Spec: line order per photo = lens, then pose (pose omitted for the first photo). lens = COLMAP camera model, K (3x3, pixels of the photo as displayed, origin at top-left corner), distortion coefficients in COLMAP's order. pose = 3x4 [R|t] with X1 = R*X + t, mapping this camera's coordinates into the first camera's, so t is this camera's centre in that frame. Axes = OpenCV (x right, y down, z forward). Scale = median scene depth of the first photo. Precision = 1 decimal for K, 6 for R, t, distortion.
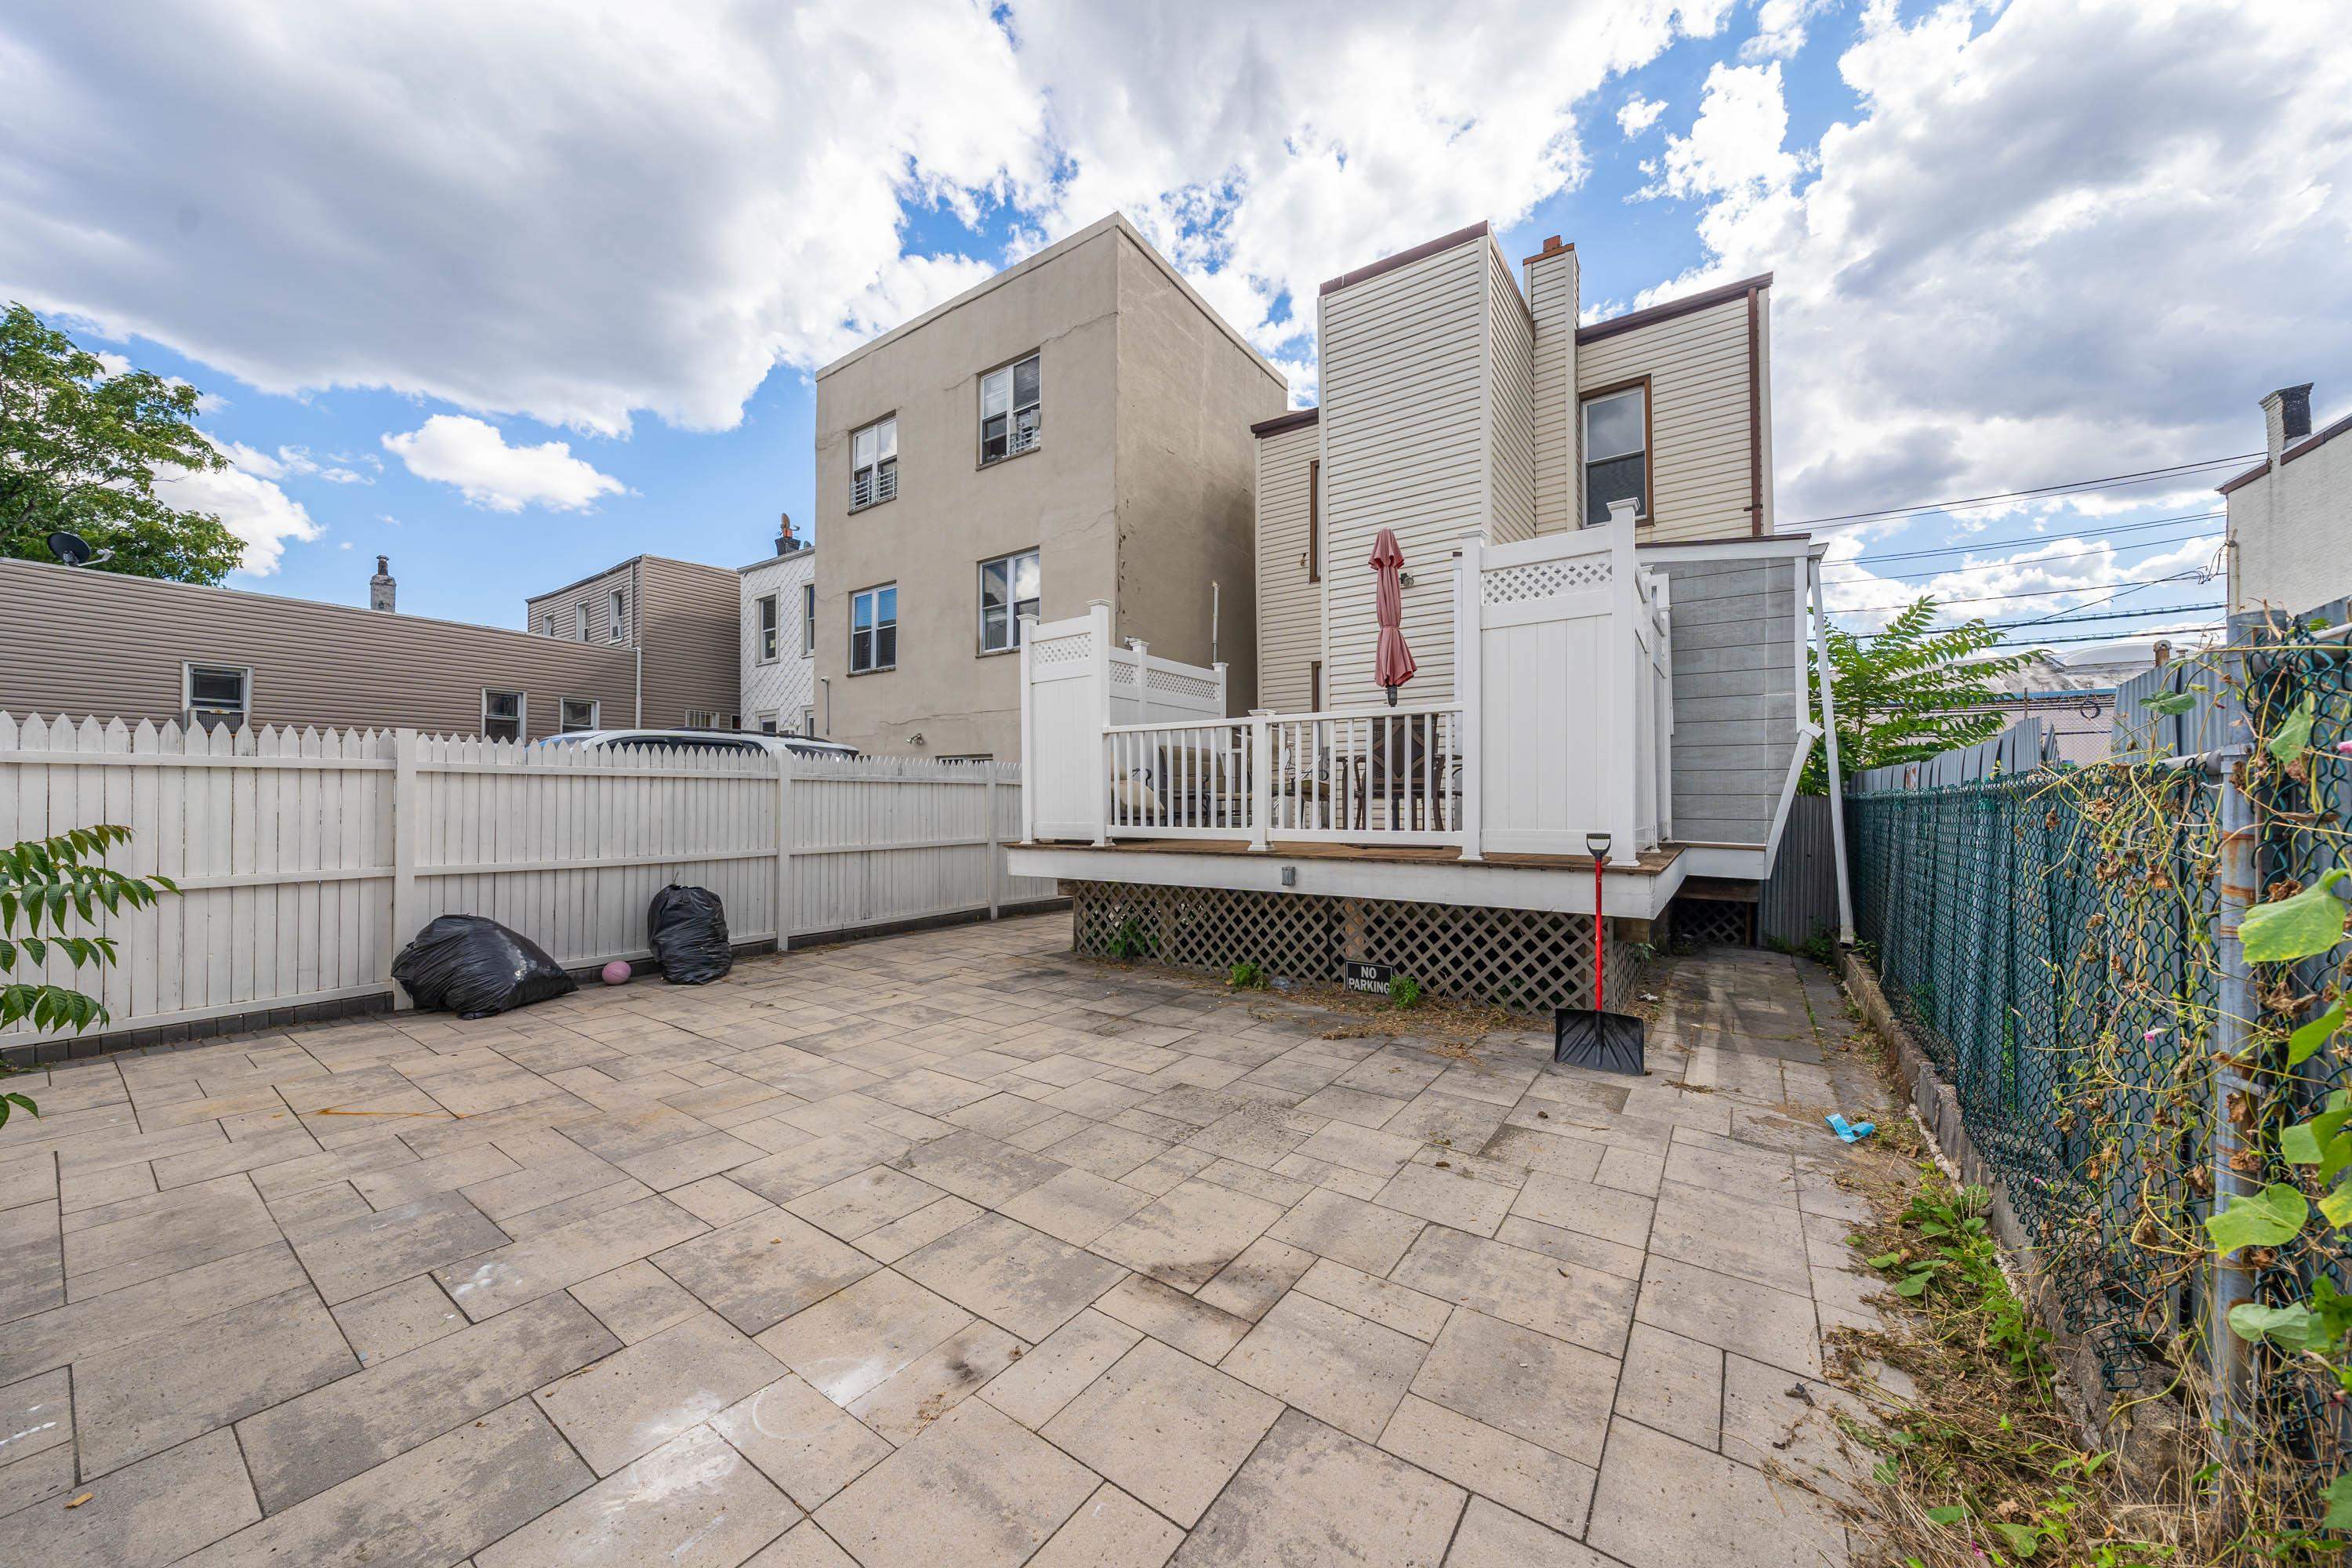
lens RADIAL K [[801.4, 0, 1202.1], [0, 801.4, 781.1], [0, 0, 1]] dist [0.040291, 0.000069]
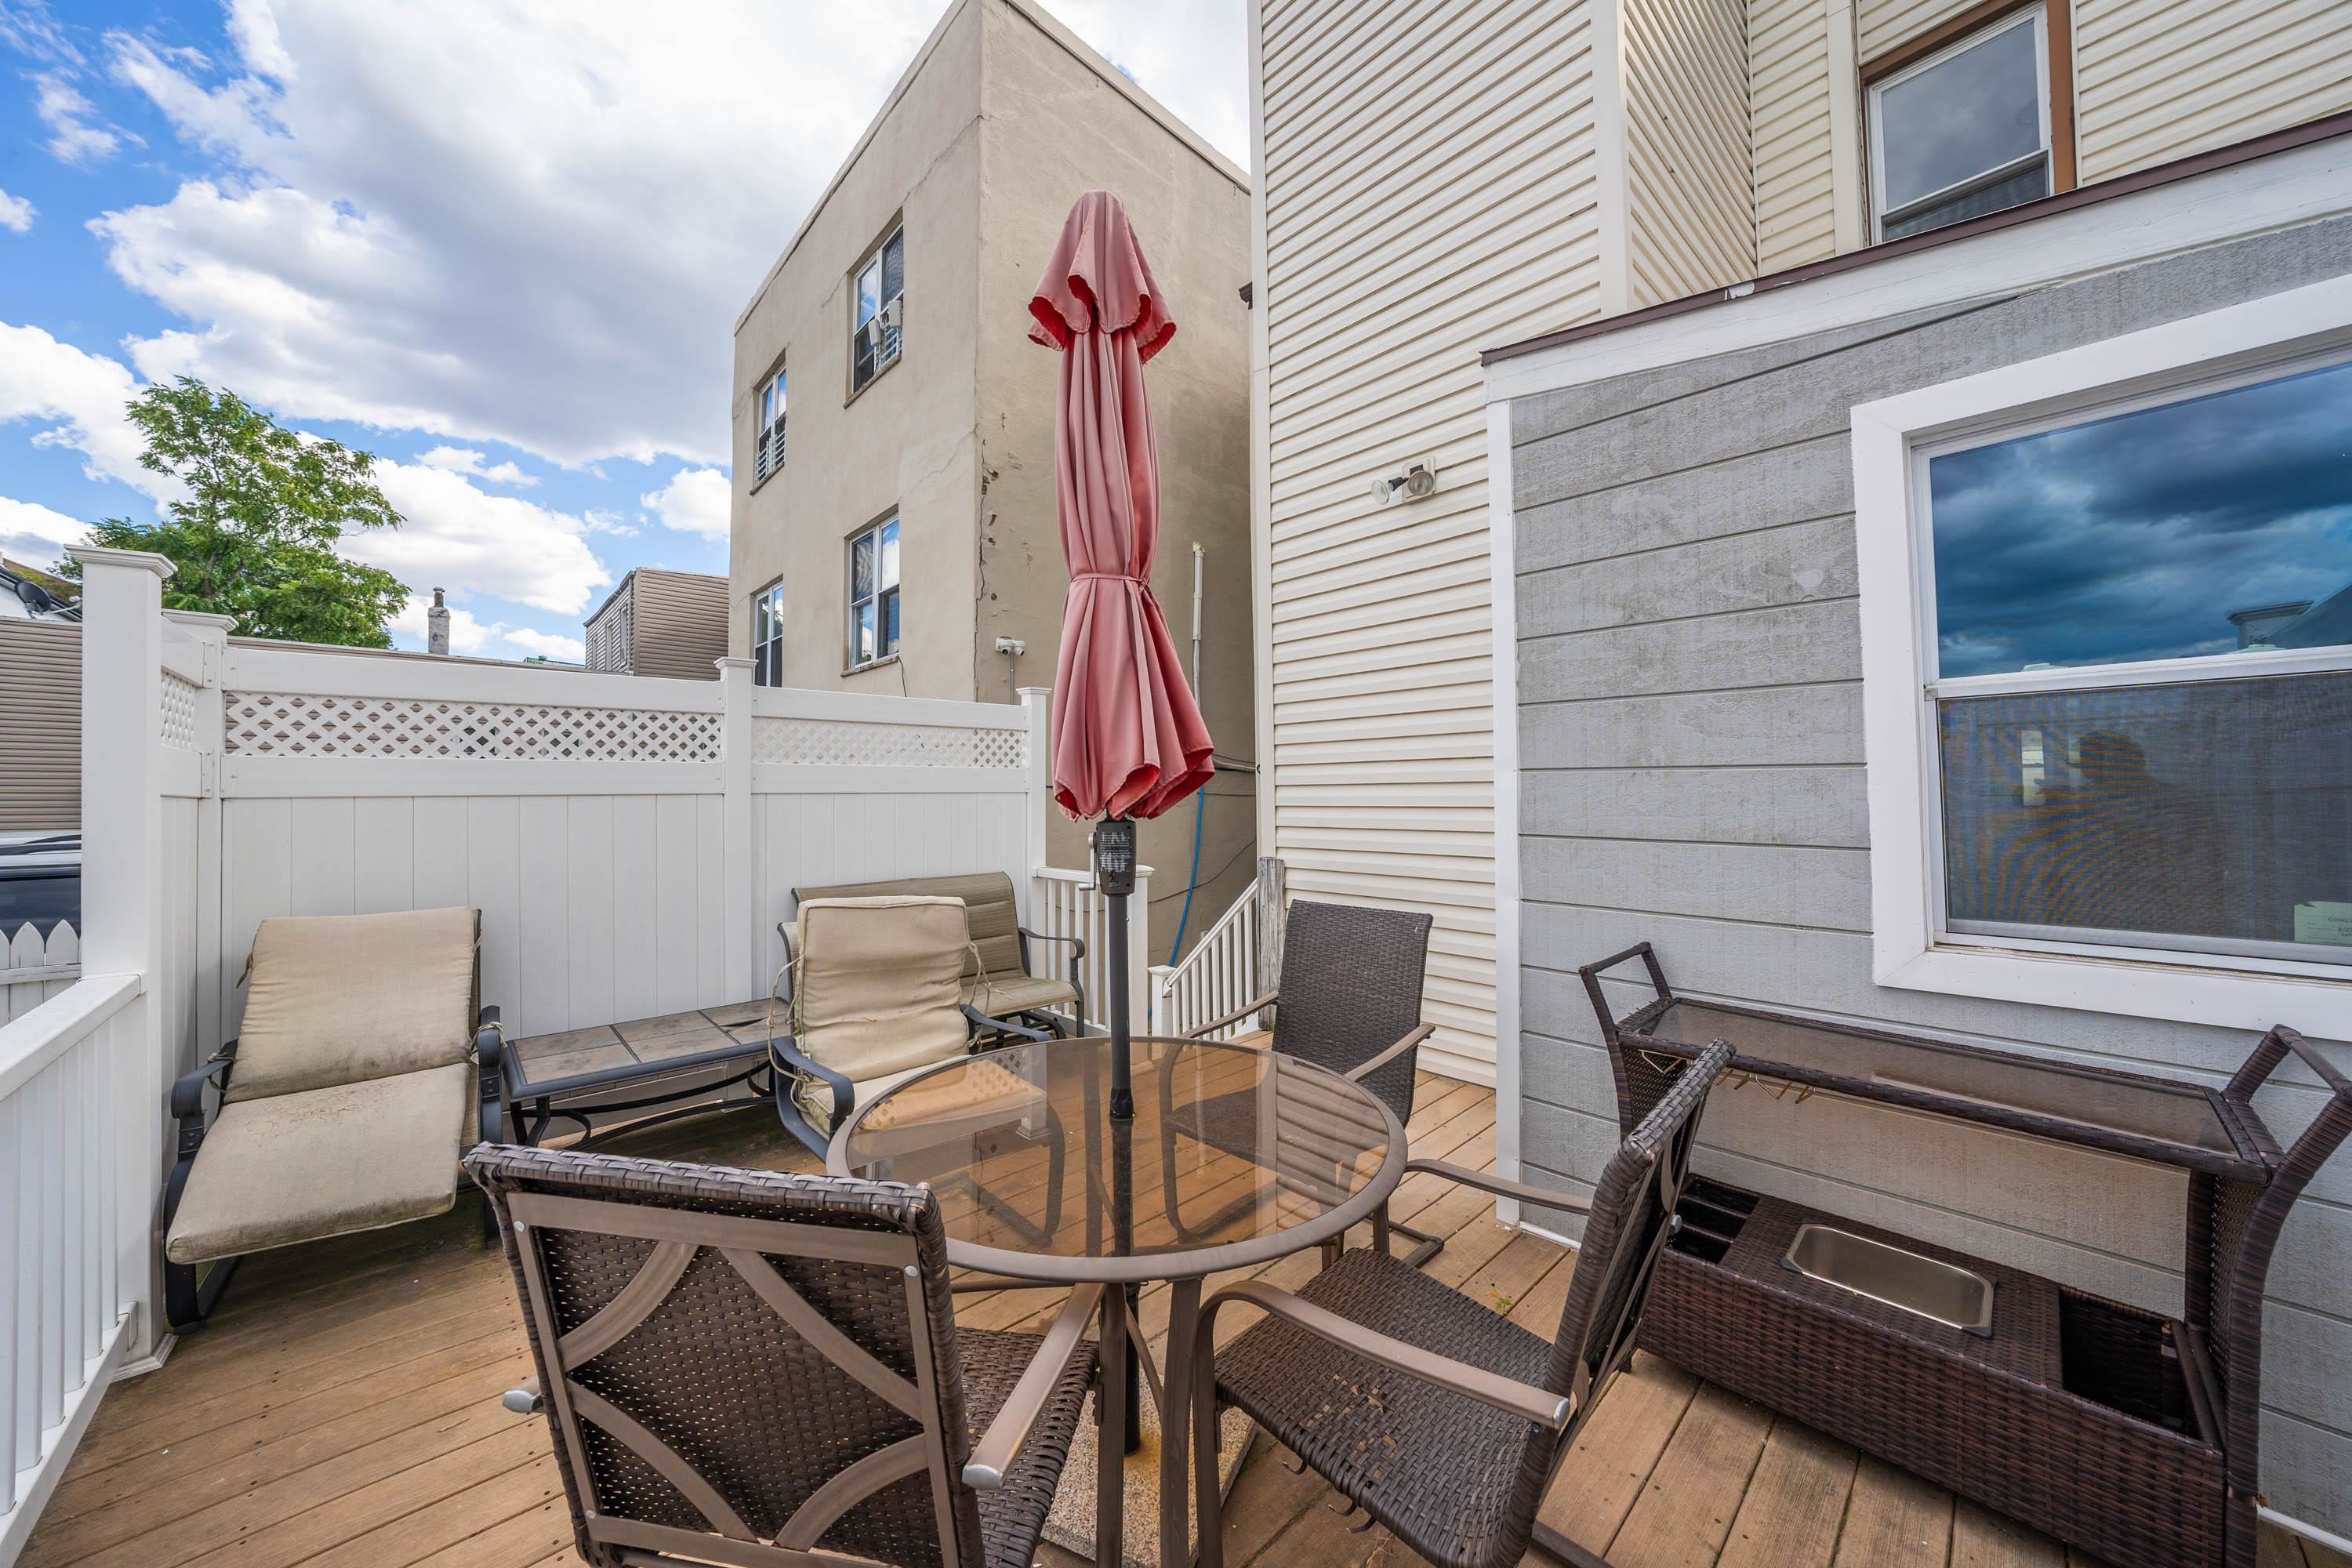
lens RADIAL K [[826.7, 0, 1165.5], [0, 826.7, 765.2], [0, 0, 1]] dist [0.000268, -0.000075]
pose [[0.972309, -0.001722, -0.233691, 0.088465], [-0.003185, 0.999782, -0.020620, -0.035377], [0.233676, 0.020794, 0.972092, 0.214994]]
